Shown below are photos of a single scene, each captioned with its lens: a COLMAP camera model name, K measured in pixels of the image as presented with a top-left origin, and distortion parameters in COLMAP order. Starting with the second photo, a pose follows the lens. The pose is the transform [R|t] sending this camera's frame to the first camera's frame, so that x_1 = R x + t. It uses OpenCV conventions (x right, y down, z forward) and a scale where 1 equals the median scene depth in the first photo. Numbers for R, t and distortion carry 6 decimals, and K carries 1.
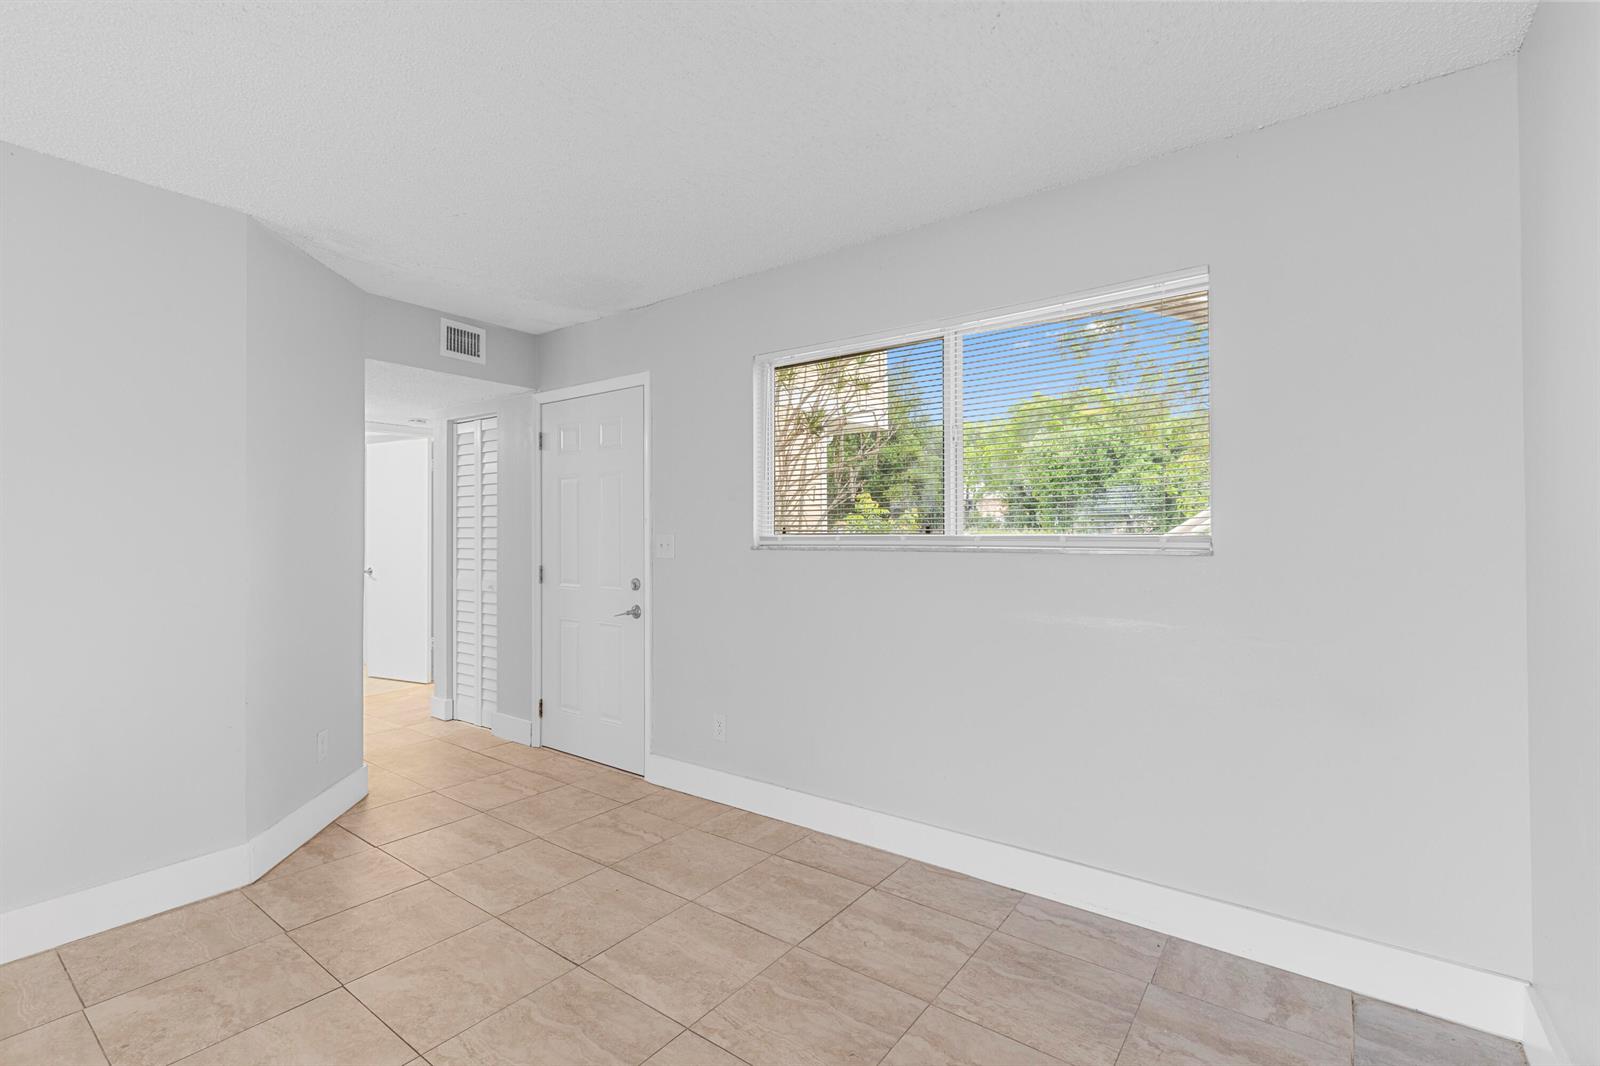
lens RADIAL K [[717.0, 0, 792.8], [0, 717.0, 540.3], [0, 0, 1]] dist [0.004826, -0.001251]
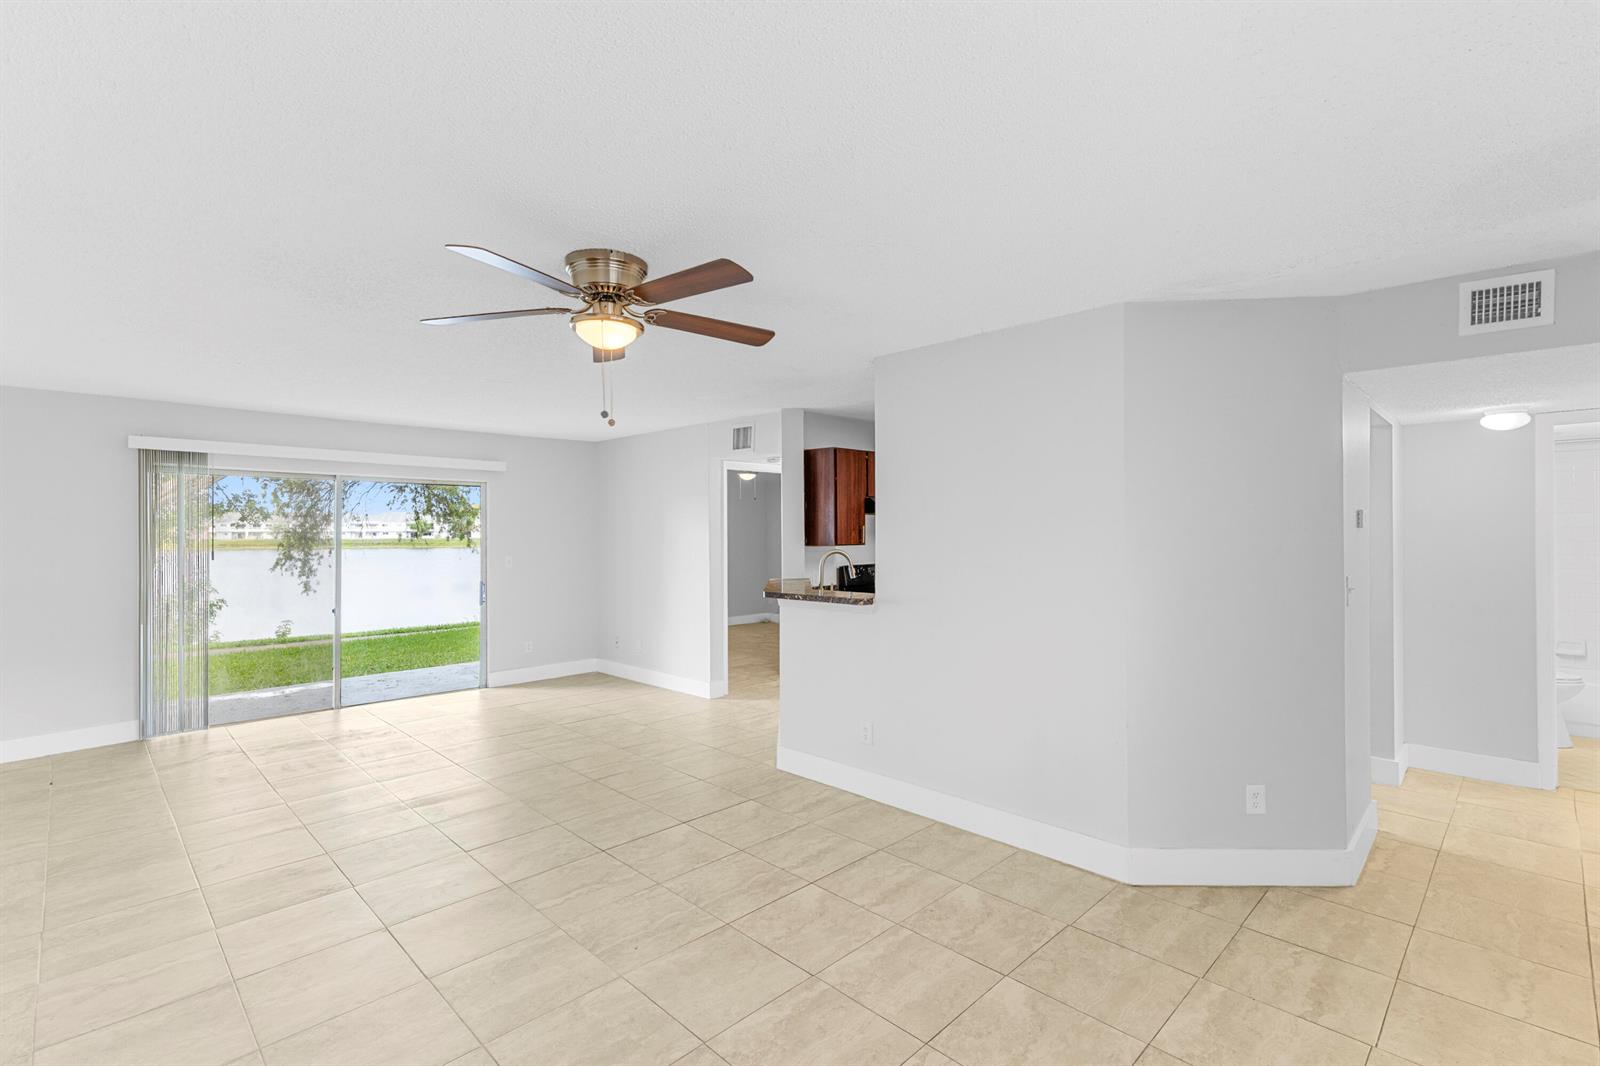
lens RADIAL K [[717.0, 0, 812.1], [0, 717.0, 528.8], [0, 0, 1]] dist [0.004826, -0.001251]
pose [[-0.137082, -0.005656, -0.990544, 0.326953], [-0.005093, 0.999975, -0.005005, -0.058821], [0.990547, 0.004359, -0.137107, 0.471698]]
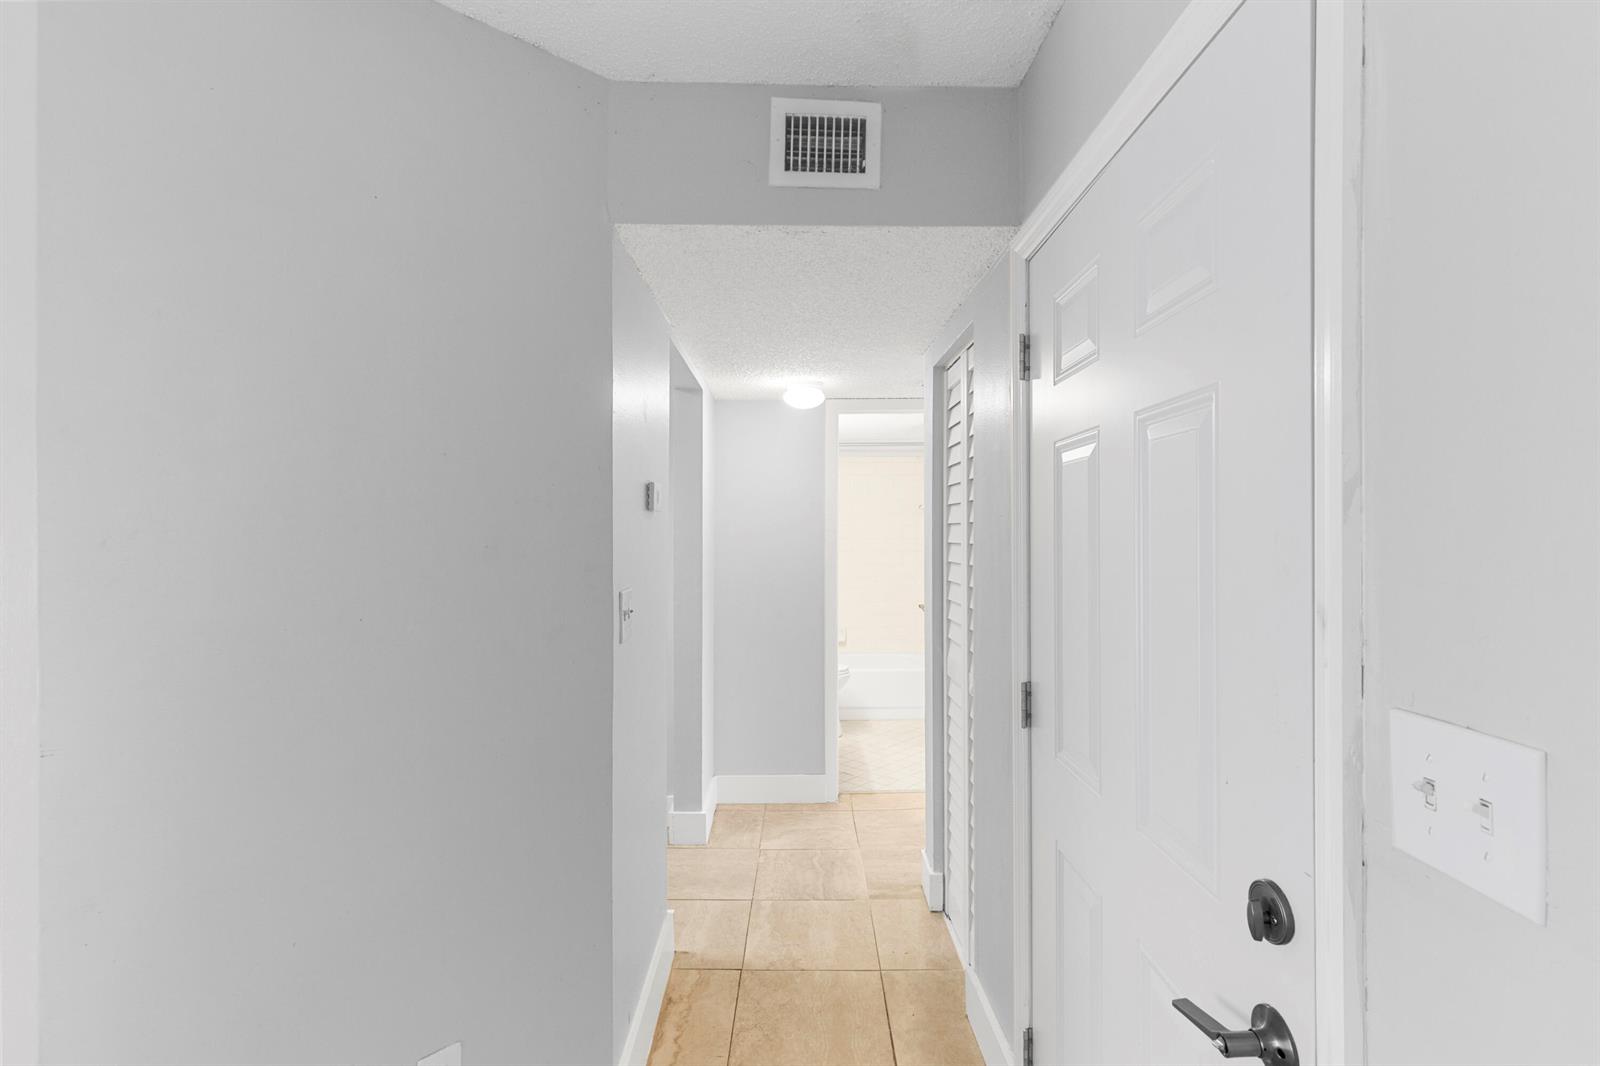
lens RADIAL K [[717.0, 0, 799.2], [0, 717.0, 537.3], [0, 0, 1]] dist [0.004826, -0.001251]
pose [[0.604289, 0.004213, -0.796754, -0.138478], [-0.007271, 0.999974, -0.000226, -0.047582], [0.796732, 0.005930, 0.604304, 0.781089]]
